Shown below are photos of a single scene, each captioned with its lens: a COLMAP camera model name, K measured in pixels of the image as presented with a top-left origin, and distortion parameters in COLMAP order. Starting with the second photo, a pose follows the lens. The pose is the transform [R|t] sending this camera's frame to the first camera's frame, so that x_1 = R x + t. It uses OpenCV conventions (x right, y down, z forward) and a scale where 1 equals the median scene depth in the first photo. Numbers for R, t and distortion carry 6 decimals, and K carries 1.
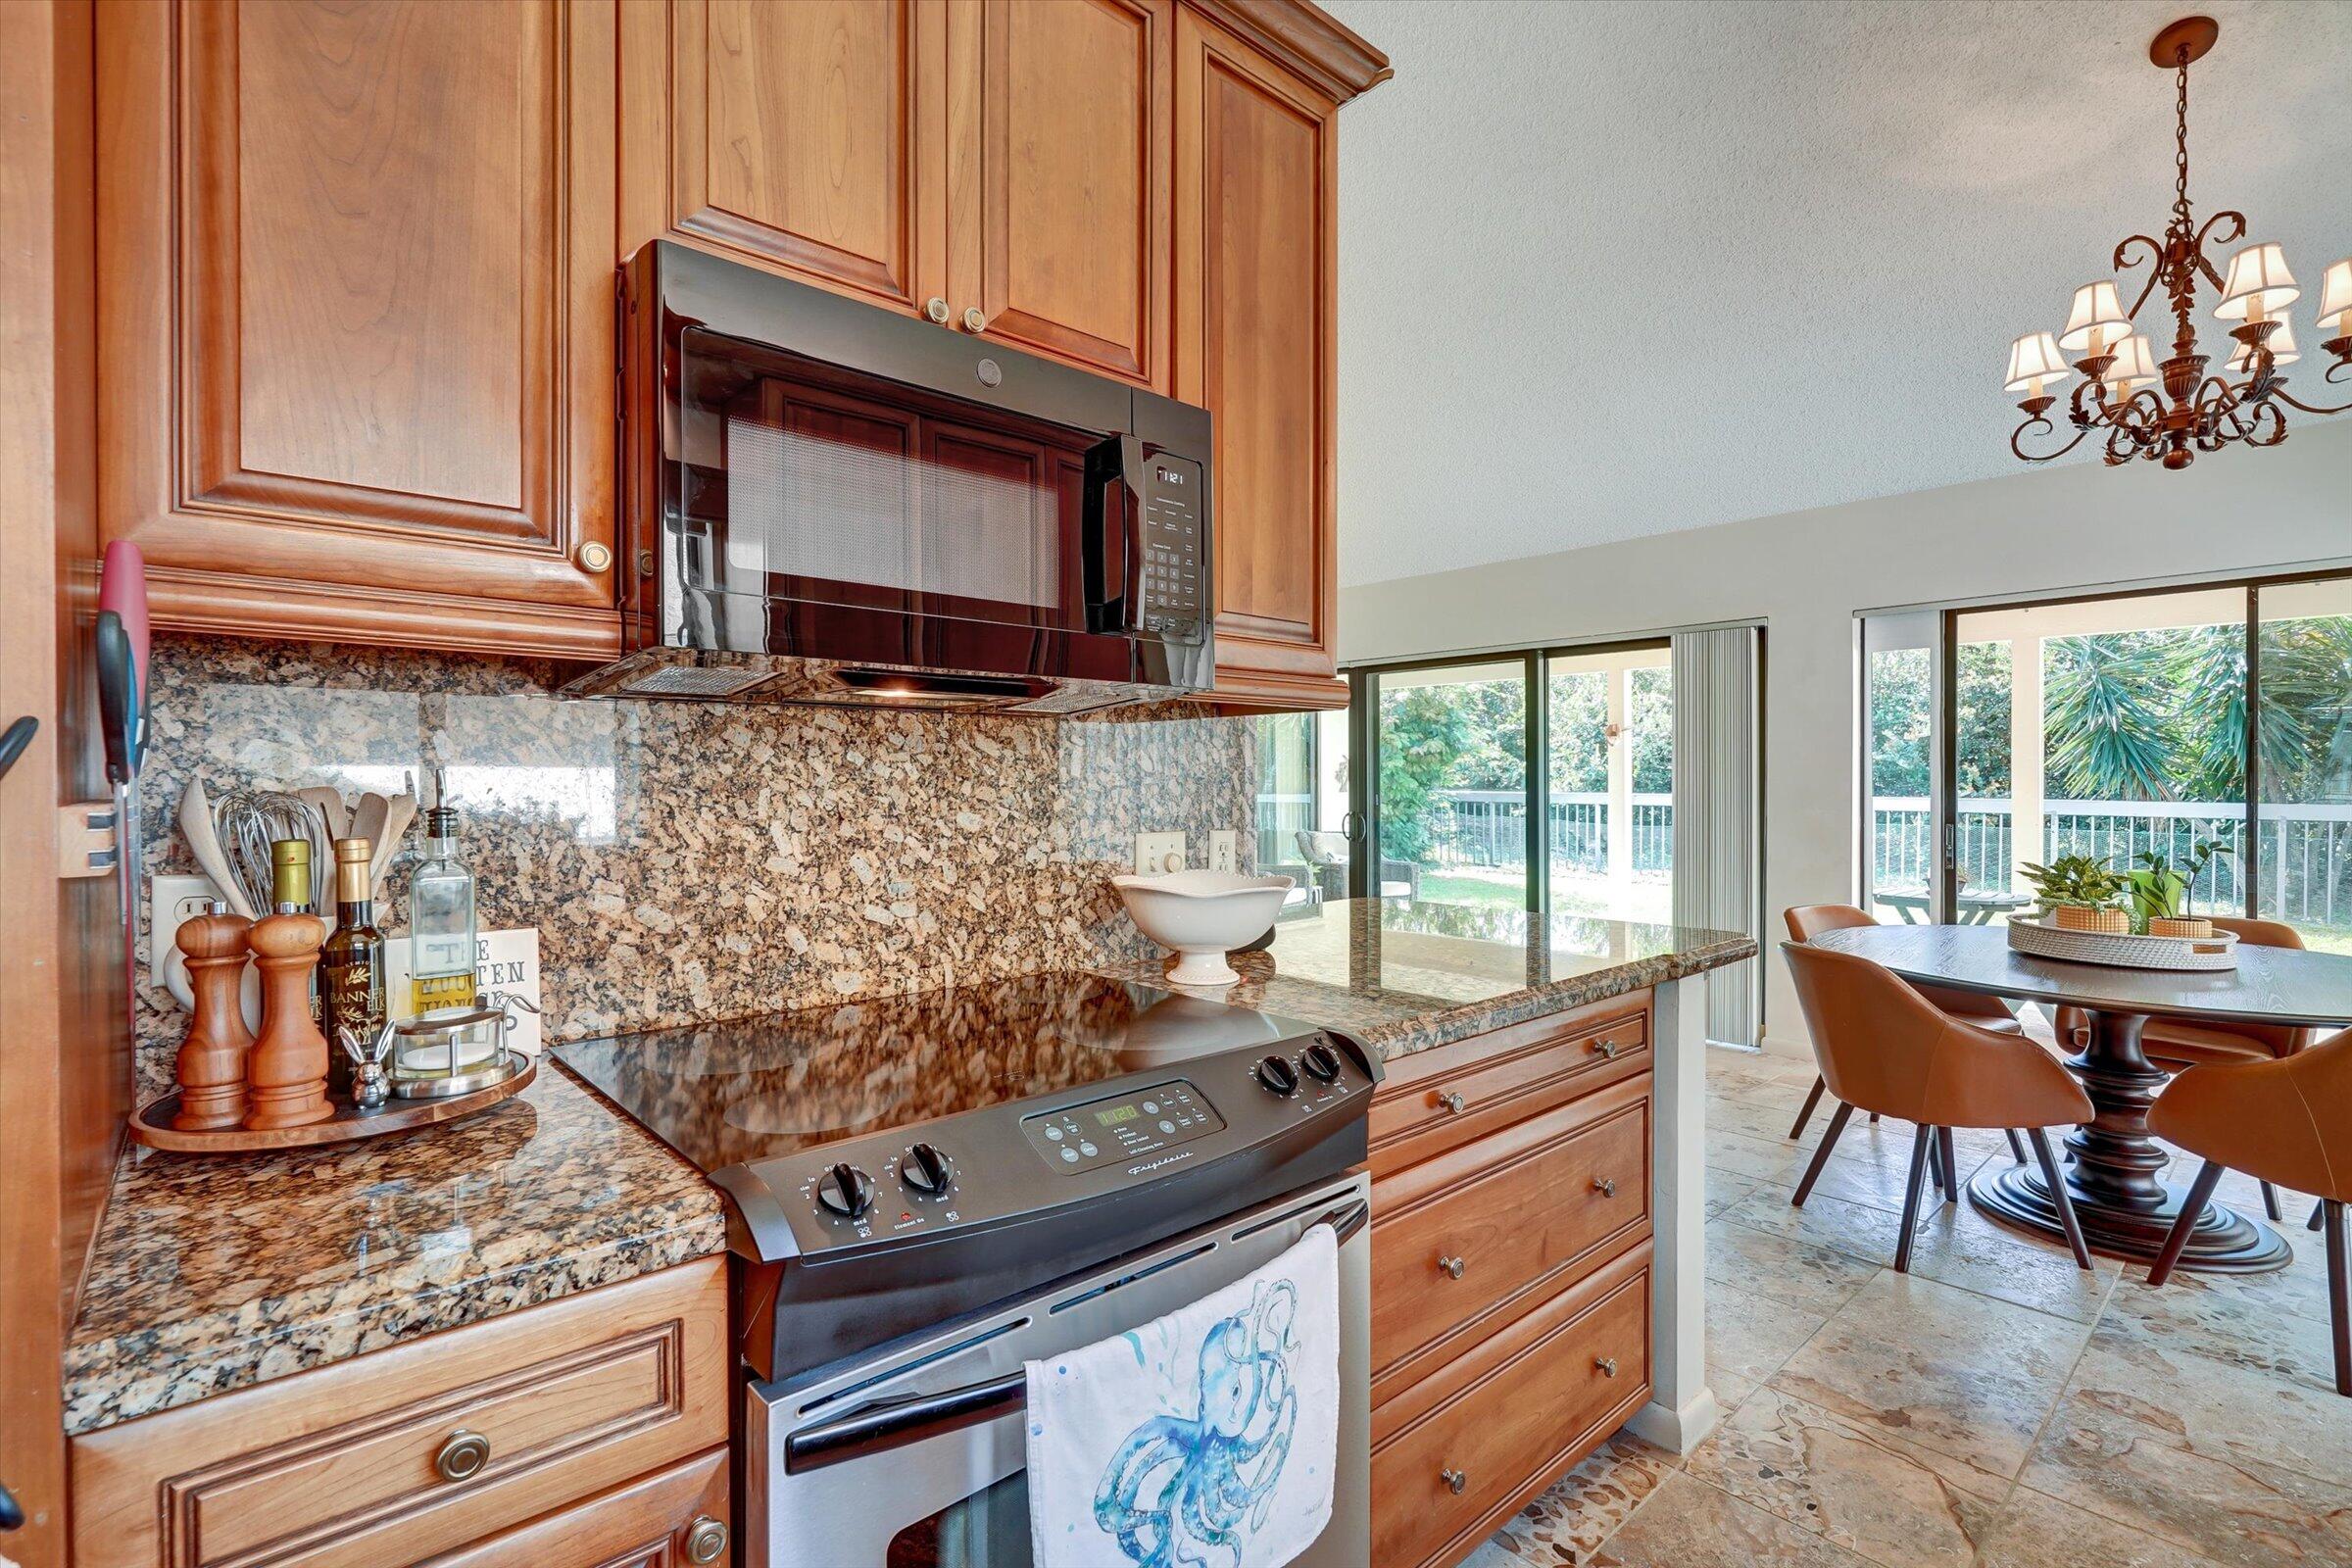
lens RADIAL K [[1078.7, 0, 1147.4], [0, 1078.7, 790.9], [0, 0, 1]] dist [-0.001402, 0.000091]
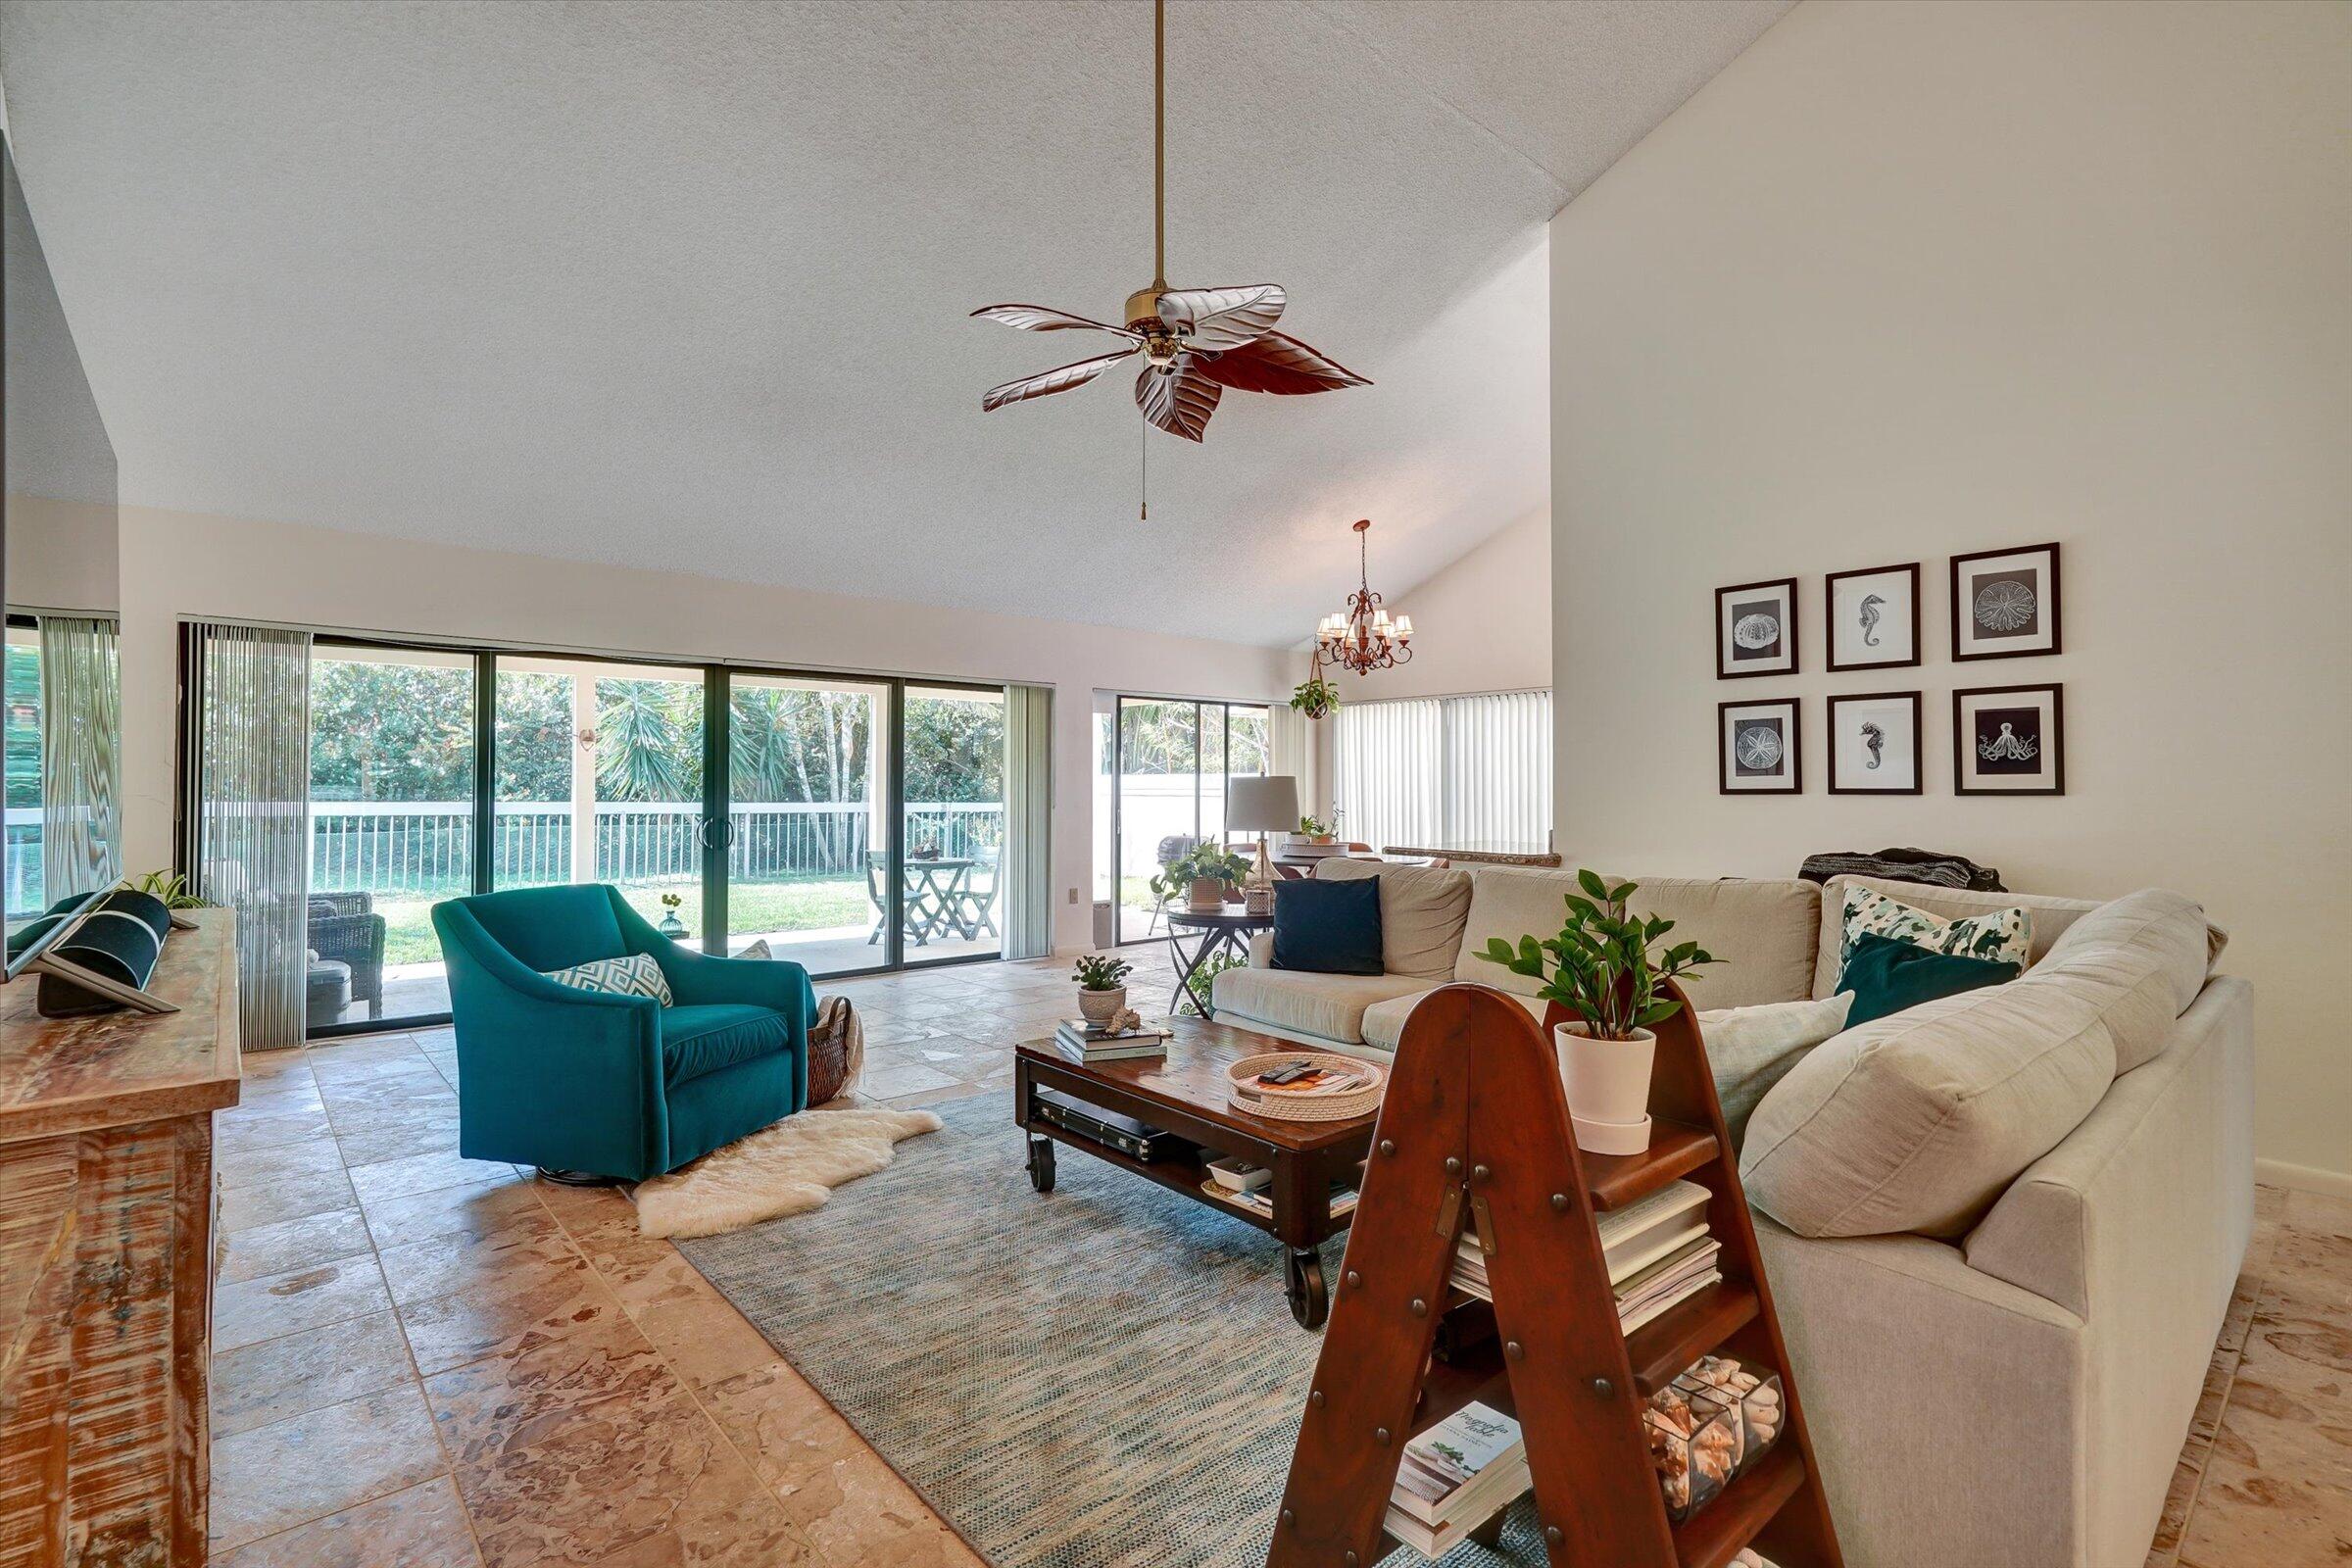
lens RADIAL K [[1094.1, 0, 1165.2], [0, 1094.1, 763.2], [0, 0, 1]] dist [-0.005469, 0.000394]
pose [[0.012723, 0.023926, 0.999633, -1.829929], [0.008324, 0.999677, -0.024033, -0.006932], [-0.999884, 0.008626, 0.012520, 1.433831]]
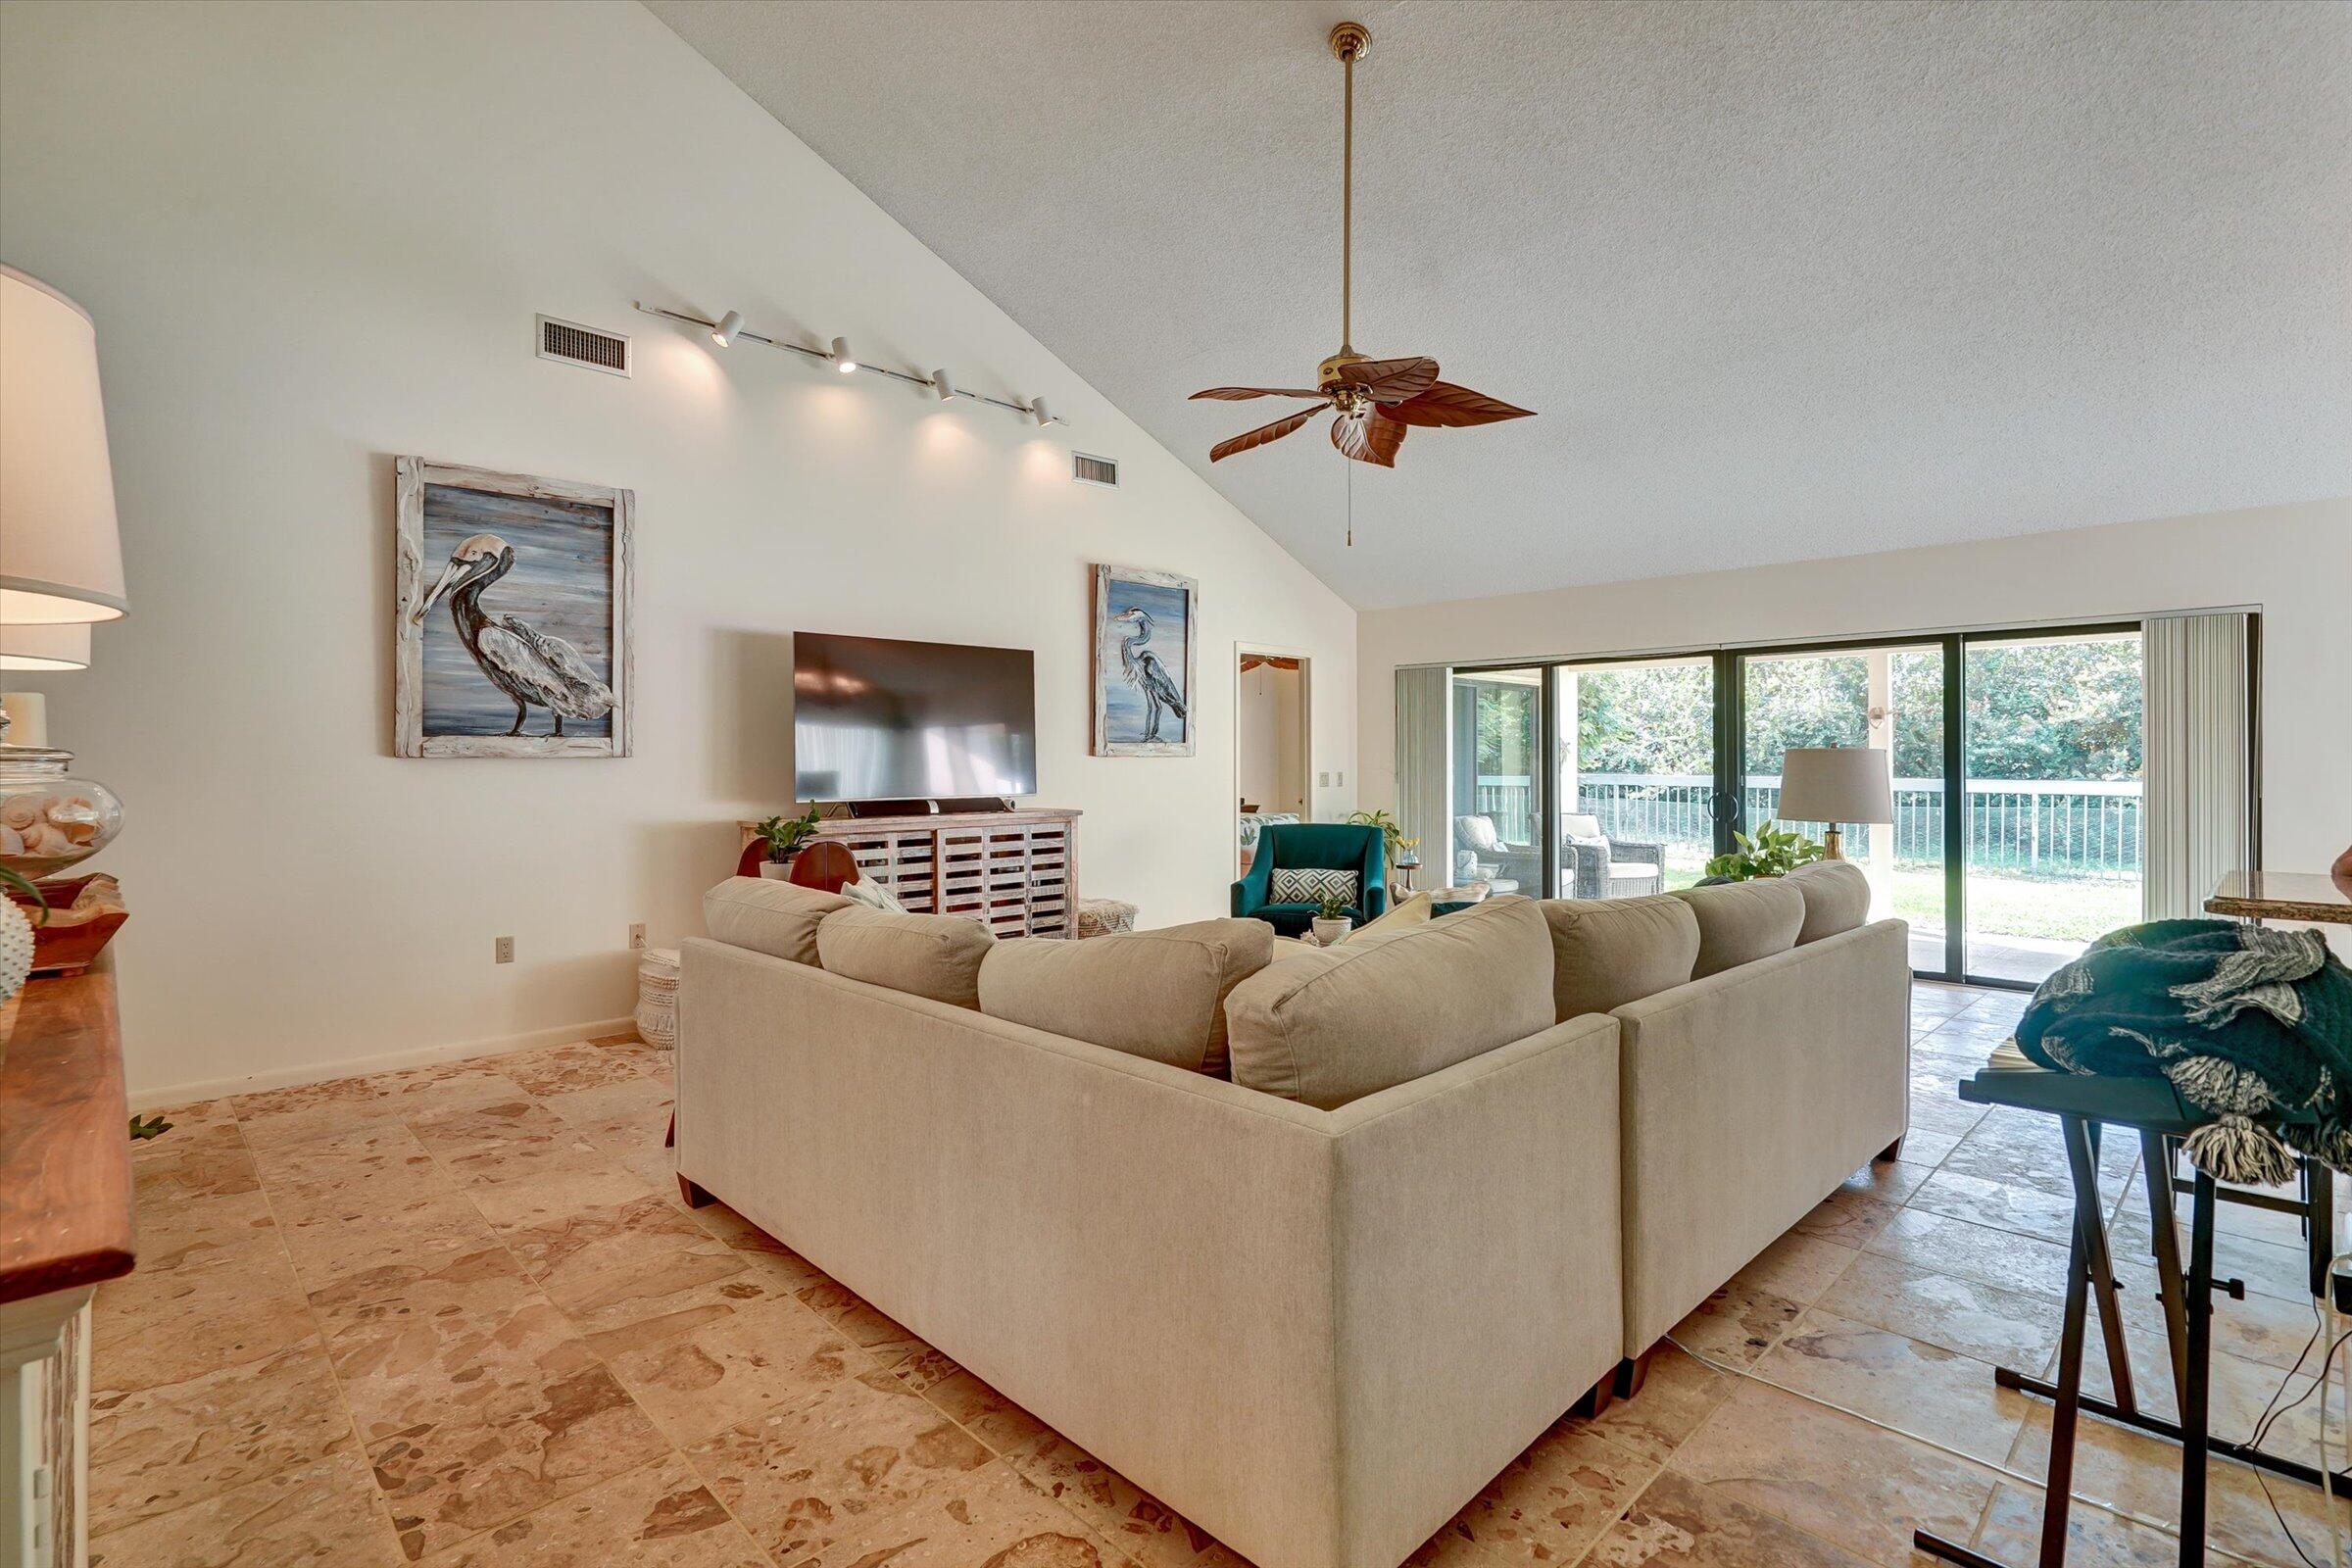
lens RADIAL K [[1094.1, 0, 1165.2], [0, 1094.1, 763.2], [0, 0, 1]] dist [-0.005469, 0.000394]
pose [[0.999333, -0.000156, 0.036519, -0.909471], [0.000533, 0.999947, -0.010297, 0.000251], [-0.036516, 0.010310, 0.999280, -0.012980]]
